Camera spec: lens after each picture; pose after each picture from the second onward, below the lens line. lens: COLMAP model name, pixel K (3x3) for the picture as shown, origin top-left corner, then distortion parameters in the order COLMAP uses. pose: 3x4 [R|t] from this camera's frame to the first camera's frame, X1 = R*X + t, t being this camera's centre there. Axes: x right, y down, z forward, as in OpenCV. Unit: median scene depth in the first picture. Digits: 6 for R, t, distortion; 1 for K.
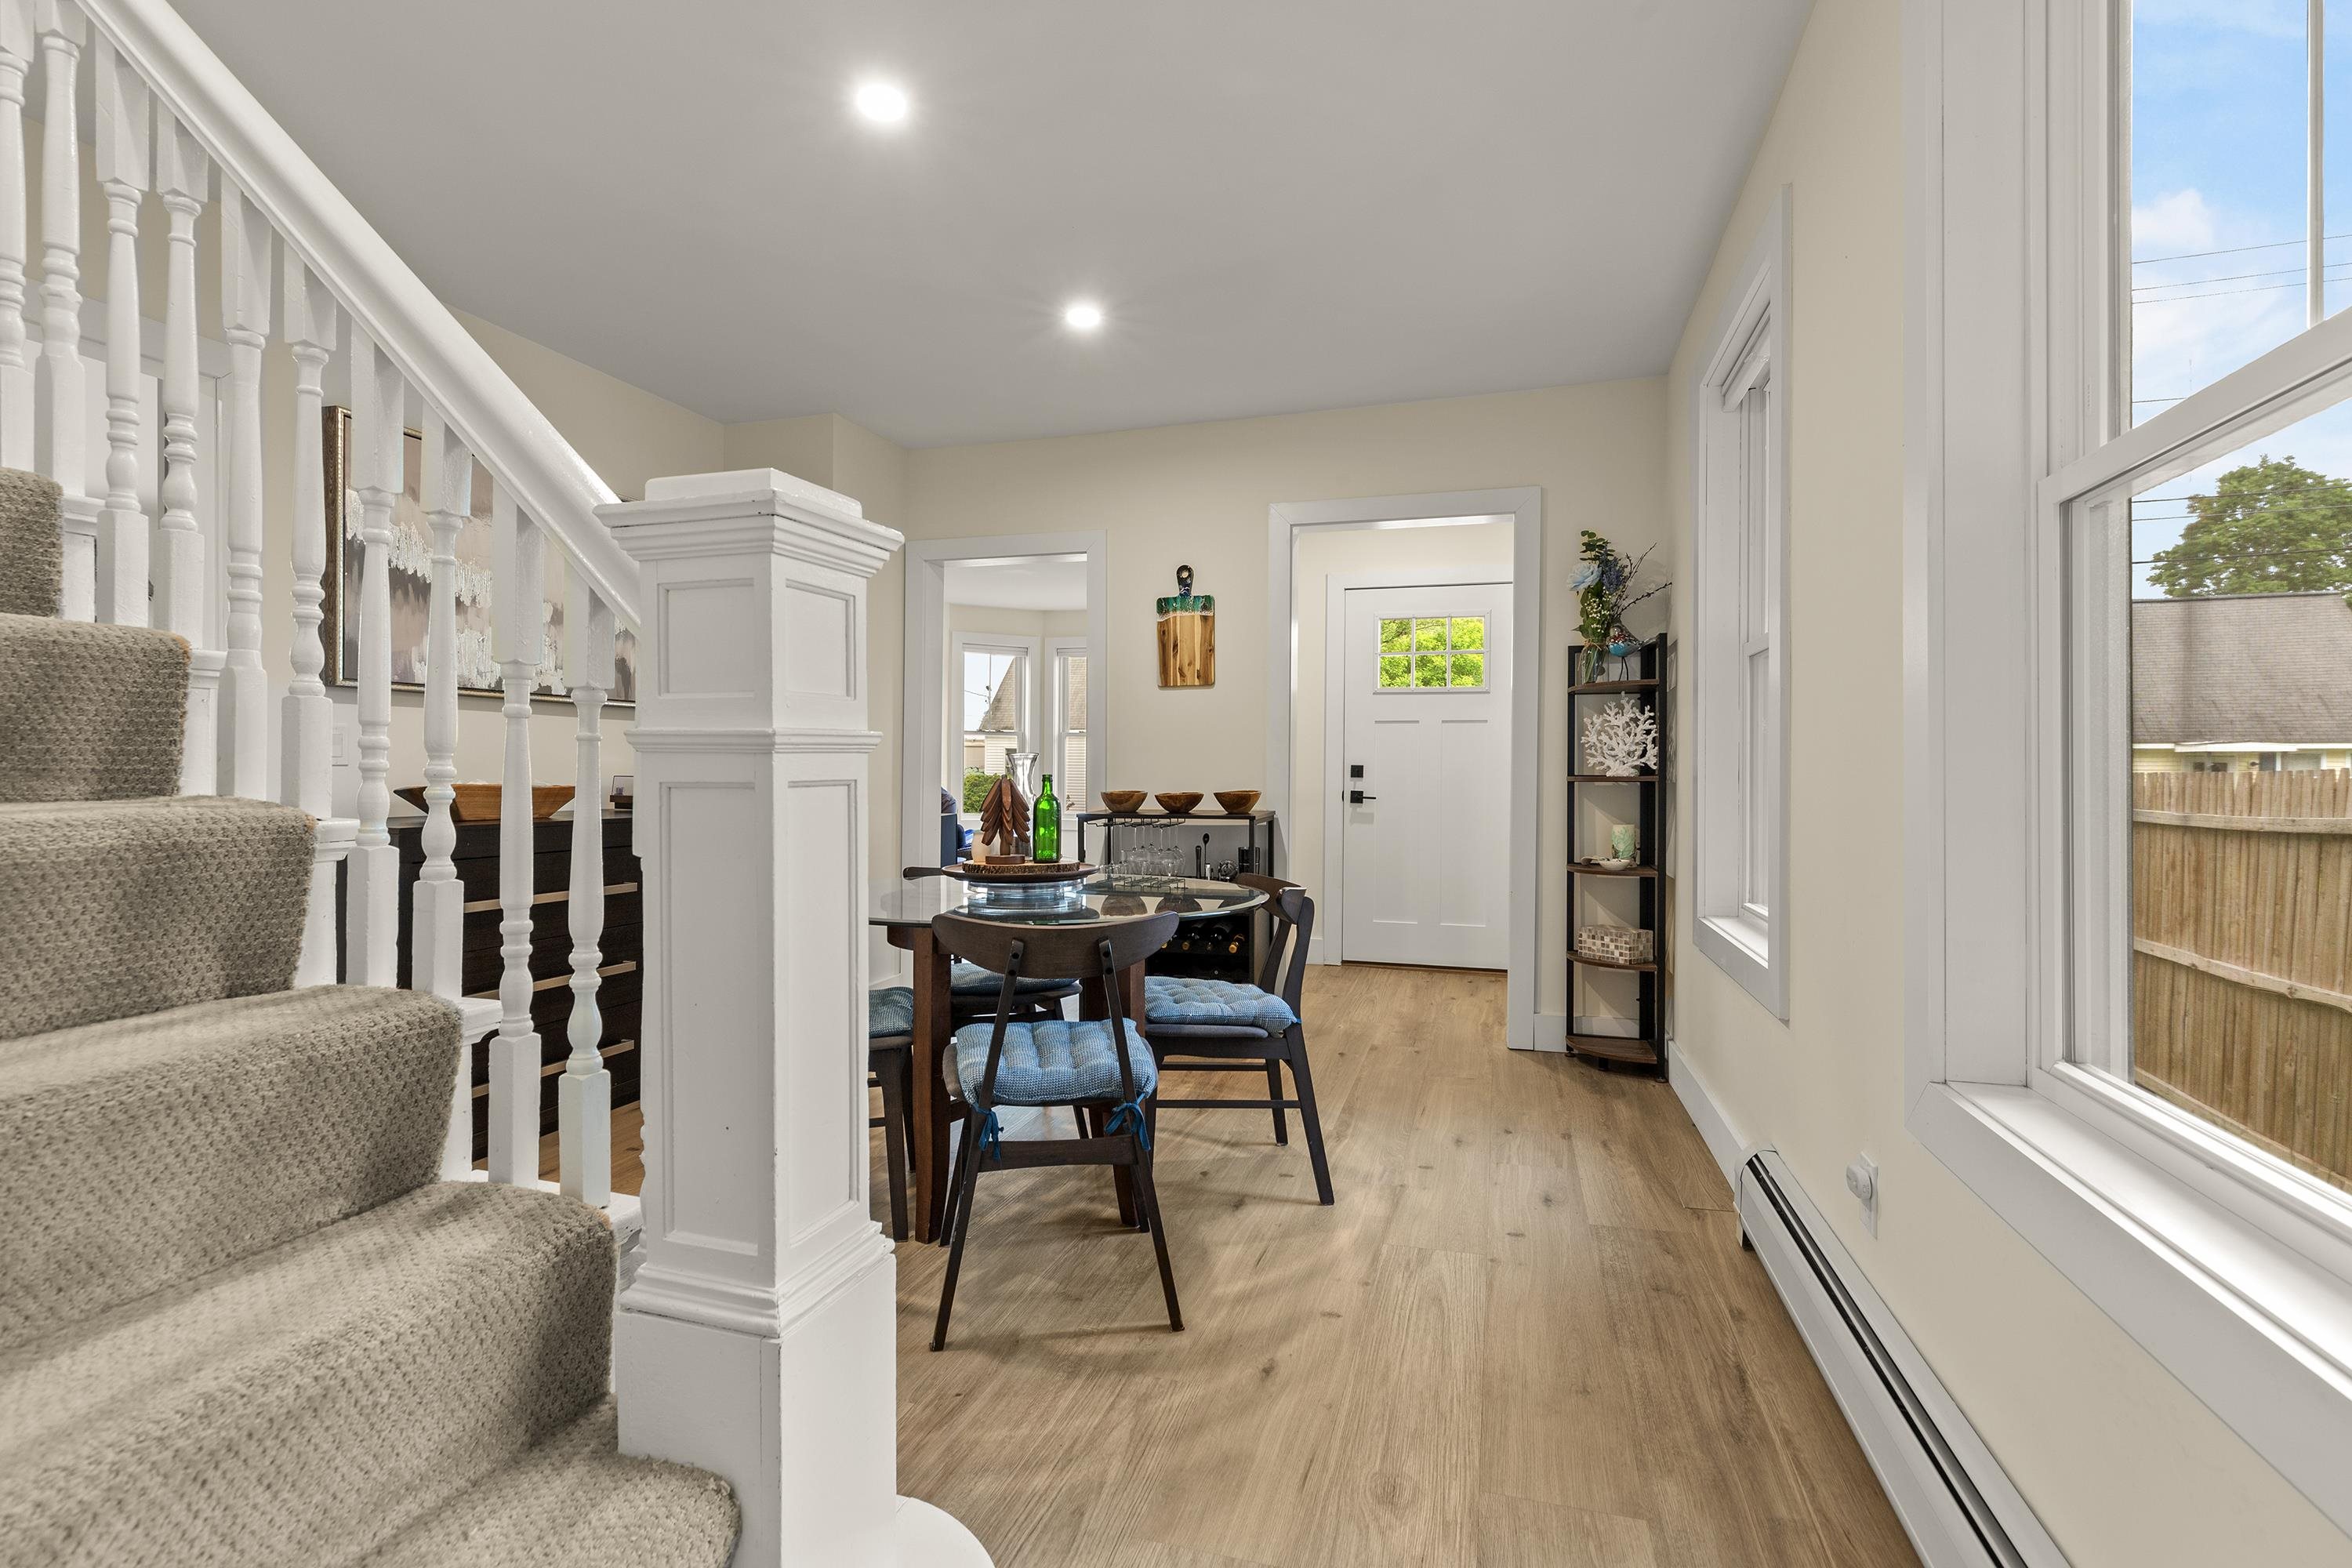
lens RADIAL K [[1055.7, 0, 1180.3], [0, 1055.7, 777.0], [0, 0, 1]] dist [-0.000151, 0.000778]
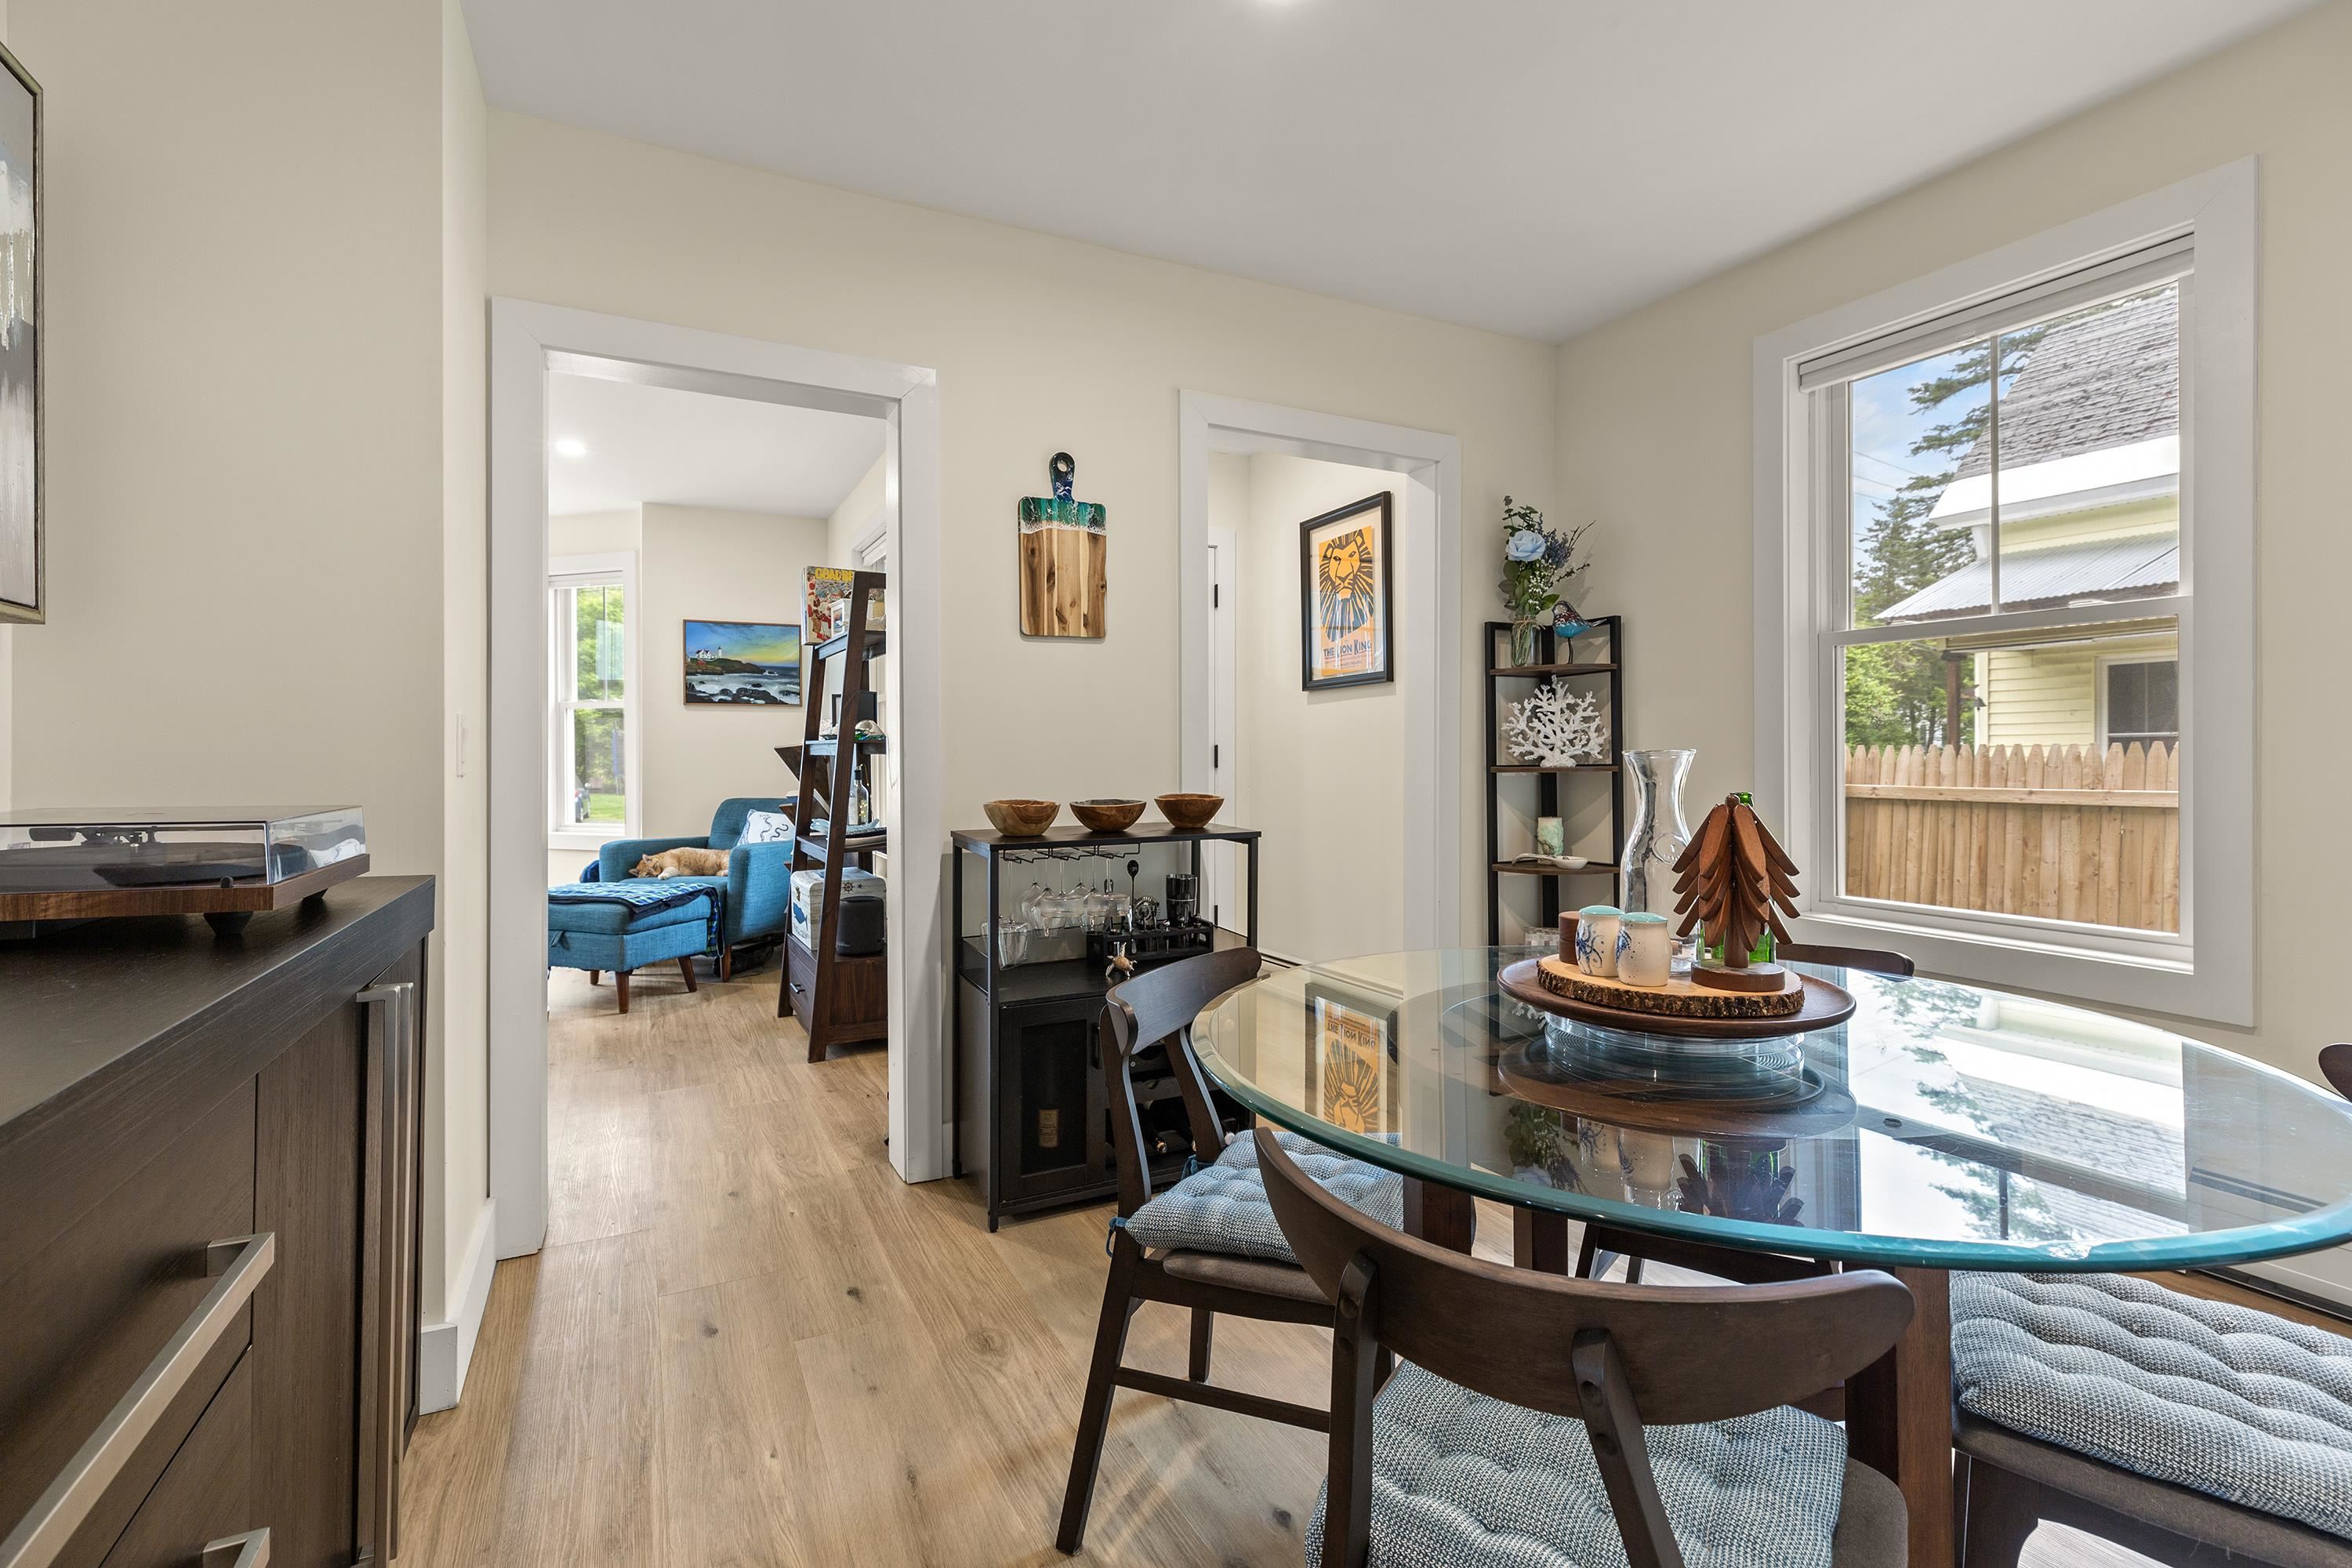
lens RADIAL K [[1055.7, 0, 1139.3], [0, 1055.7, 744.6], [0, 0, 1]] dist [-0.000151, 0.000778]
pose [[0.738143, -0.000452, 0.674644, -0.403834], [0.010175, 0.999893, -0.010464, -0.012371], [-0.674567, 0.014588, 0.738069, 0.489893]]
